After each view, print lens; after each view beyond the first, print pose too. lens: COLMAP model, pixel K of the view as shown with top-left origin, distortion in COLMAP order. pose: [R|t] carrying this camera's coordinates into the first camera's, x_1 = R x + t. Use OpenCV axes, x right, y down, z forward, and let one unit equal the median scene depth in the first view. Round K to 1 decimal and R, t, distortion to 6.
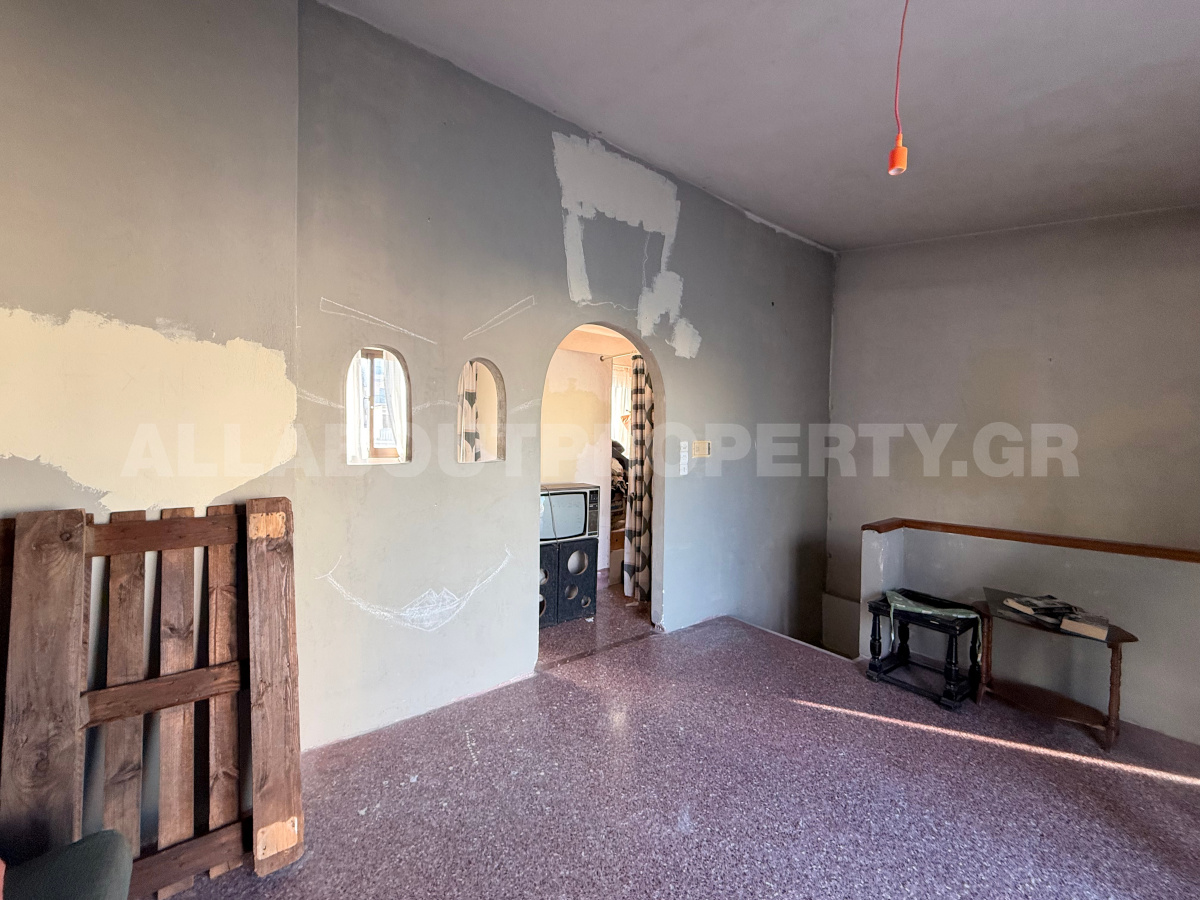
lens RADIAL K [[481.3, 0, 600.0], [0, 481.3, 450.0], [0, 0, 1]] dist [-0.000288, 0.000011]
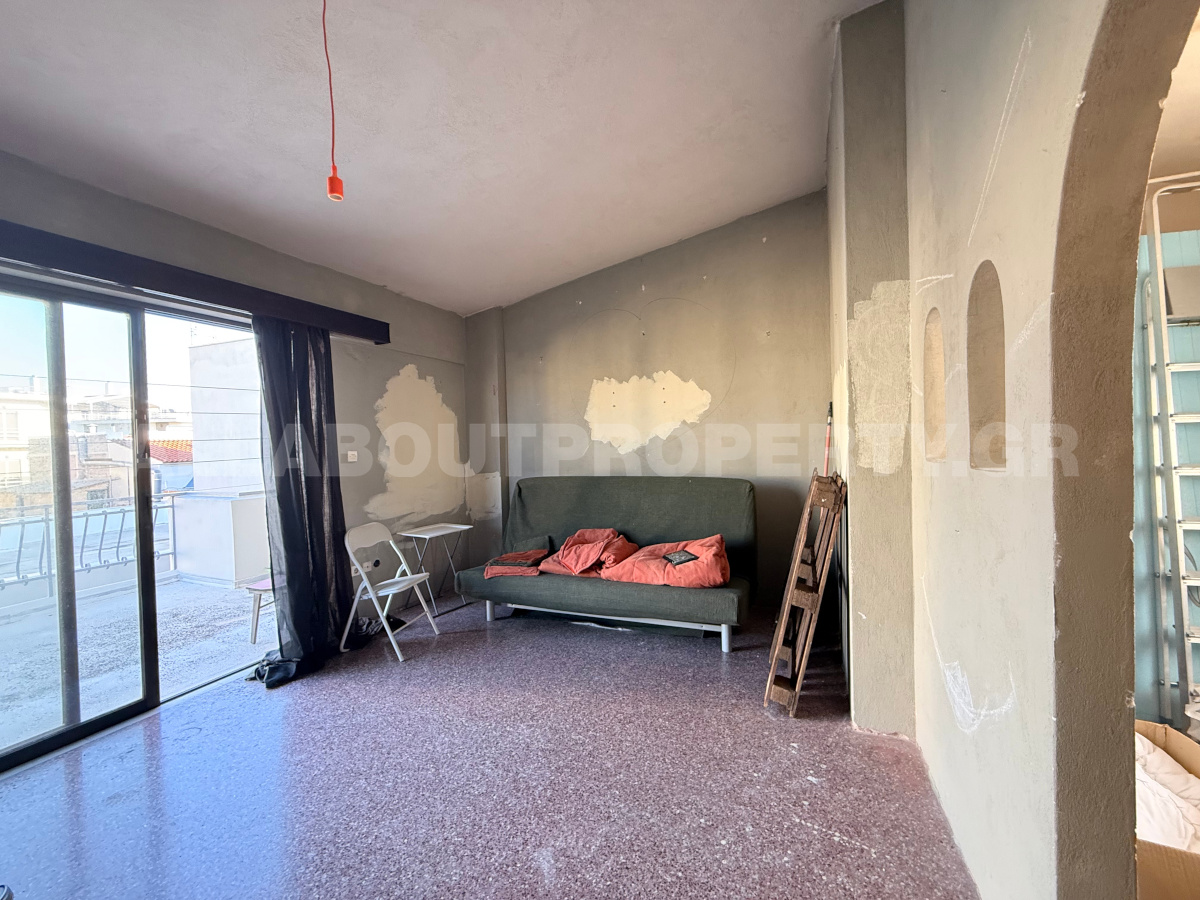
lens RADIAL K [[481.3, 0, 600.0], [0, 481.3, 450.0], [0, 0, 1]] dist [-0.000288, 0.000011]
pose [[-0.866852, 0.020102, -0.498160, 0.518089], [0.009575, 0.999674, 0.023678, -0.017085], [0.498474, 0.015755, -0.866762, 1.810942]]
